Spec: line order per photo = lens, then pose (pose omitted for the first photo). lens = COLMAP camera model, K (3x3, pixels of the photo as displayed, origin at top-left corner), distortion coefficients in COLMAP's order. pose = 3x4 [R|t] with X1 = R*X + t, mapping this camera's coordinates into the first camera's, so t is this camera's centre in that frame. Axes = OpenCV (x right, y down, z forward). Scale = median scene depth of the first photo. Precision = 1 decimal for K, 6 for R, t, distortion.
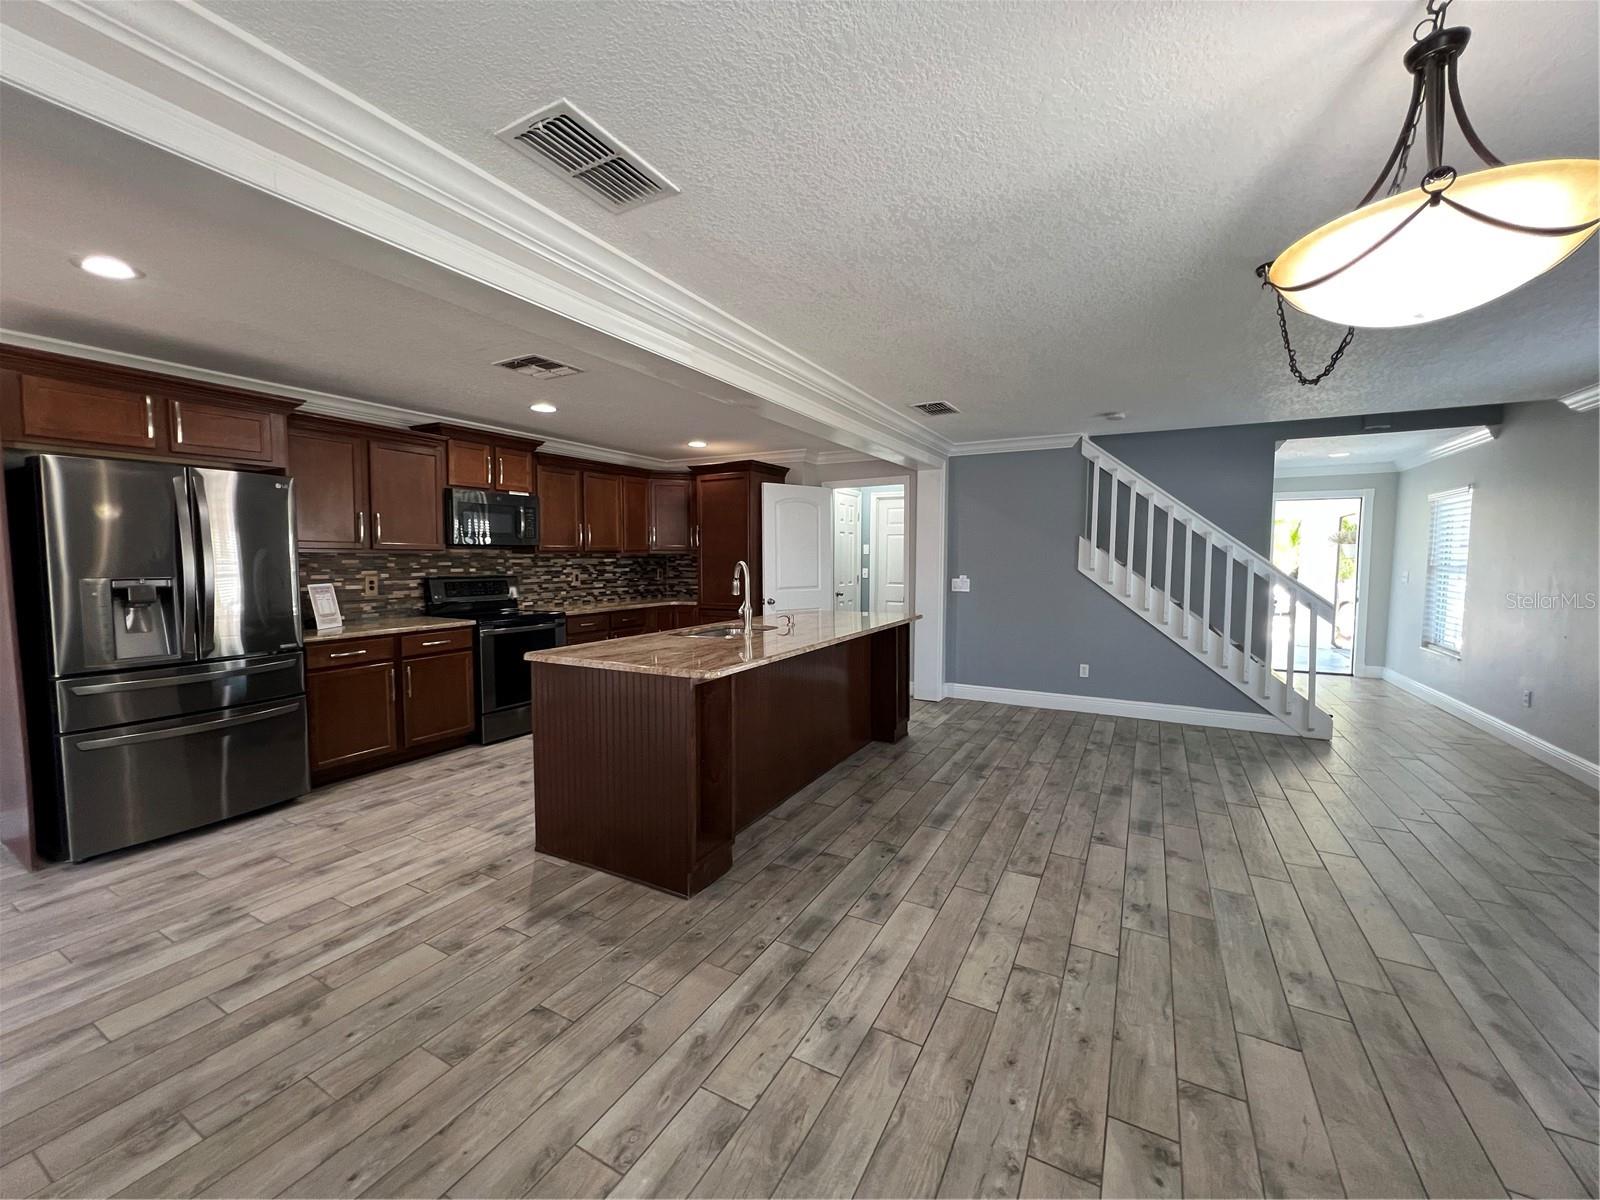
lens RADIAL K [[640.1, 0, 801.4], [0, 640.1, 597.4], [0, 0, 1]] dist [-0.000754, 0.000111]
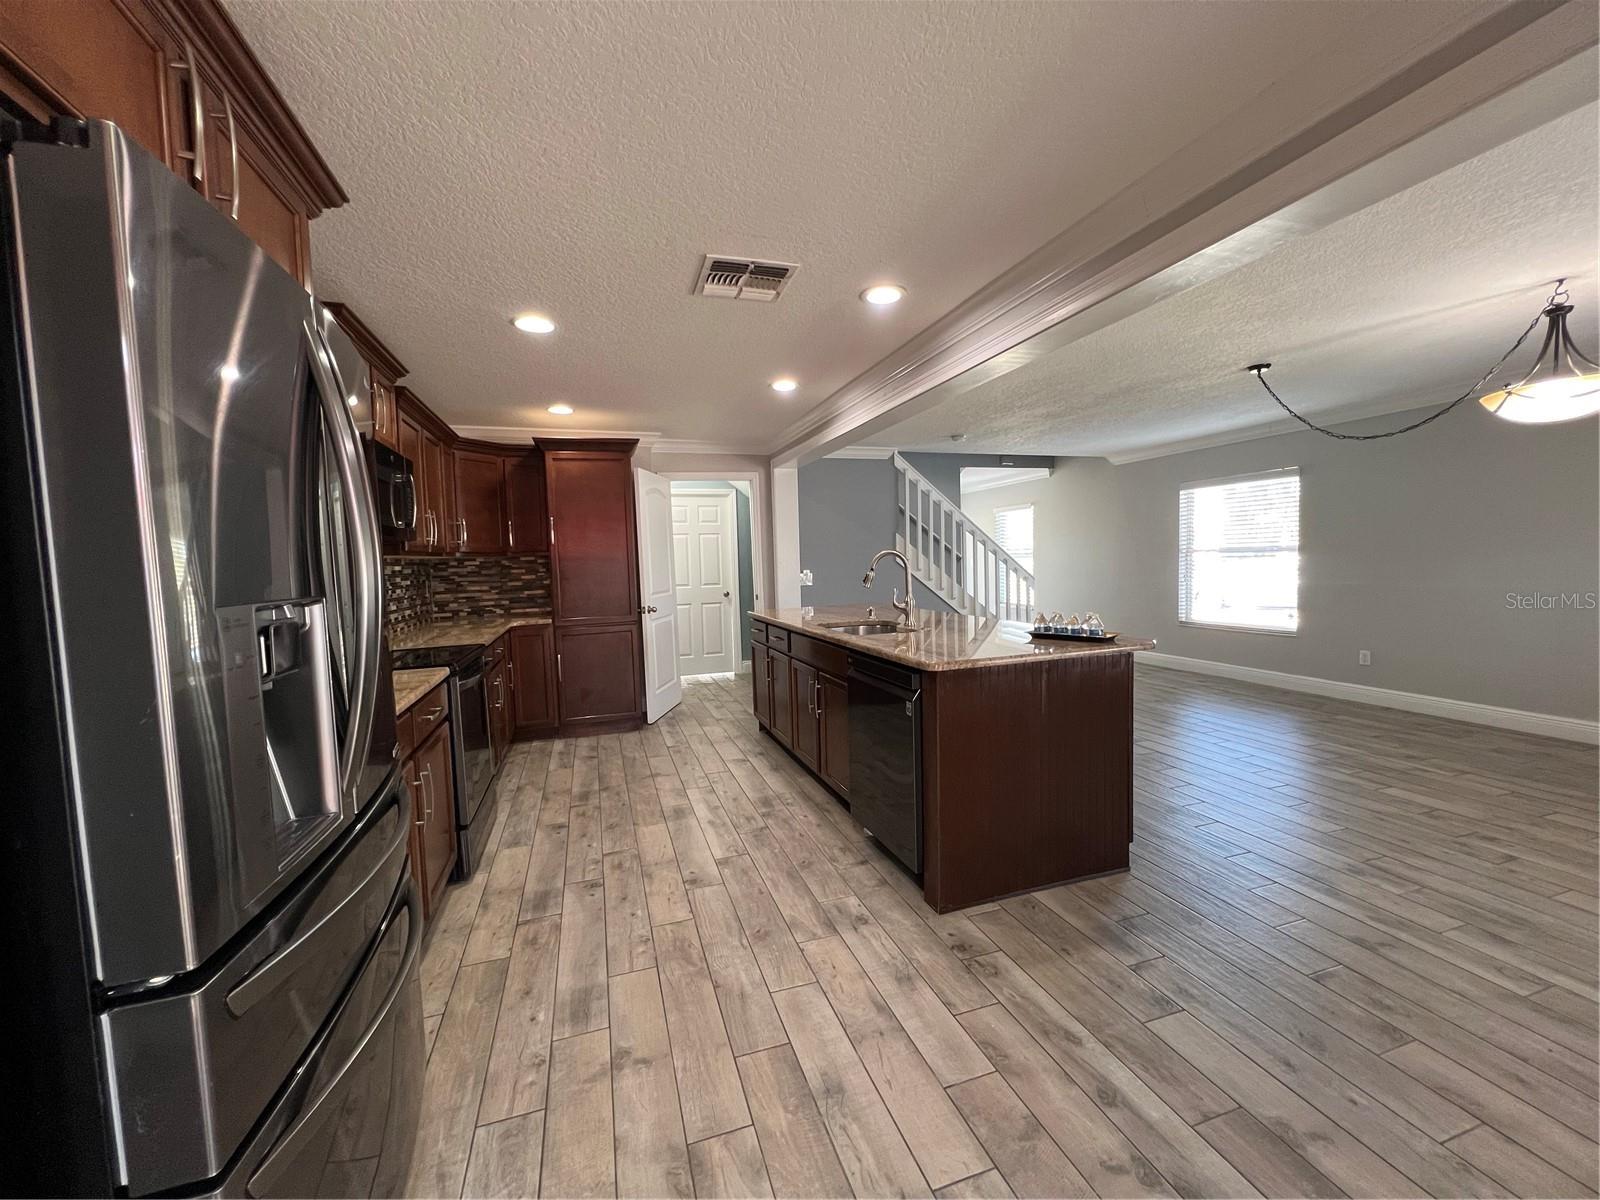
lens RADIAL K [[636.7, 0, 800.0], [0, 636.7, 600.0], [0, 0, 1]] dist [-0.000955, -0.000206]
pose [[0.684700, -0.069934, 0.725462, -0.947751], [0.078117, 0.996694, 0.022352, -0.017005], [-0.724627, 0.041366, 0.687899, 0.505309]]
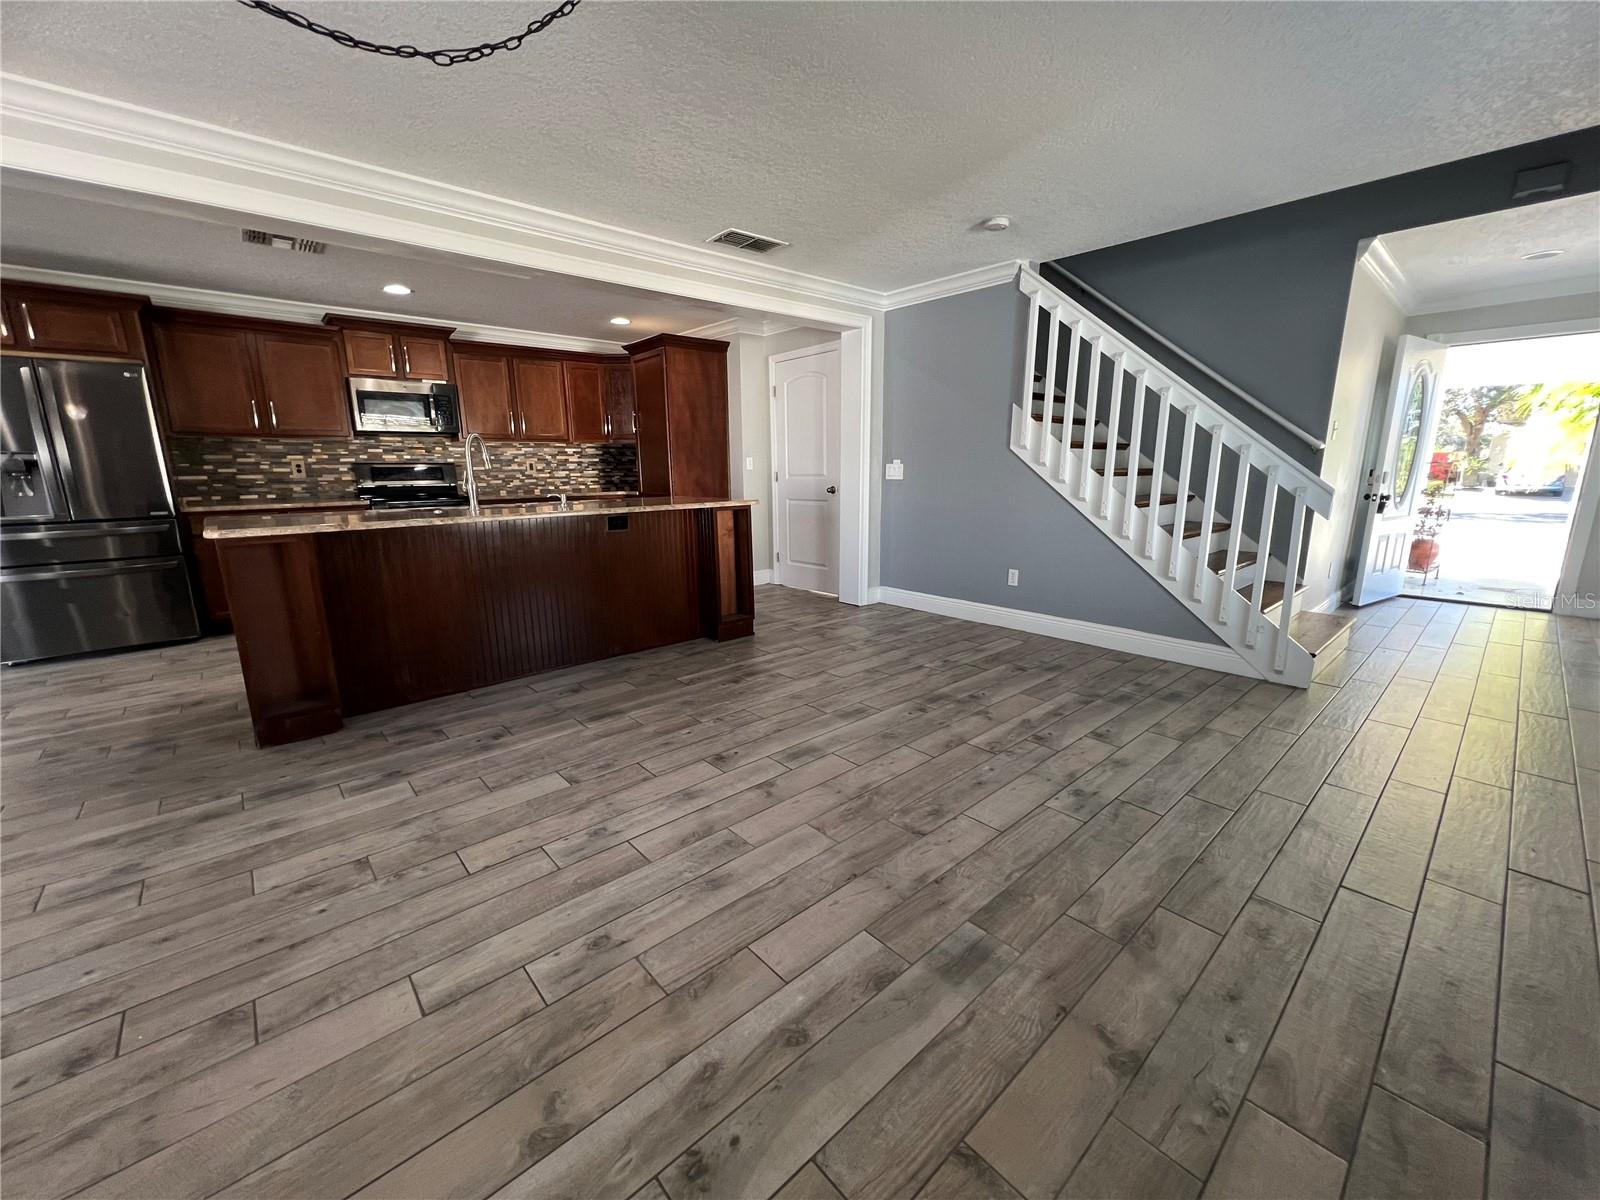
lens RADIAL K [[639.9, 0, 801.7], [0, 639.9, 605.8], [0, 0, 1]] dist [-0.001351, 0.000490]
pose [[0.942465, 0.063018, -0.328312, 0.762996], [-0.012016, 0.987823, 0.155114, 0.047259], [0.334089, -0.142245, 0.931746, 0.265289]]
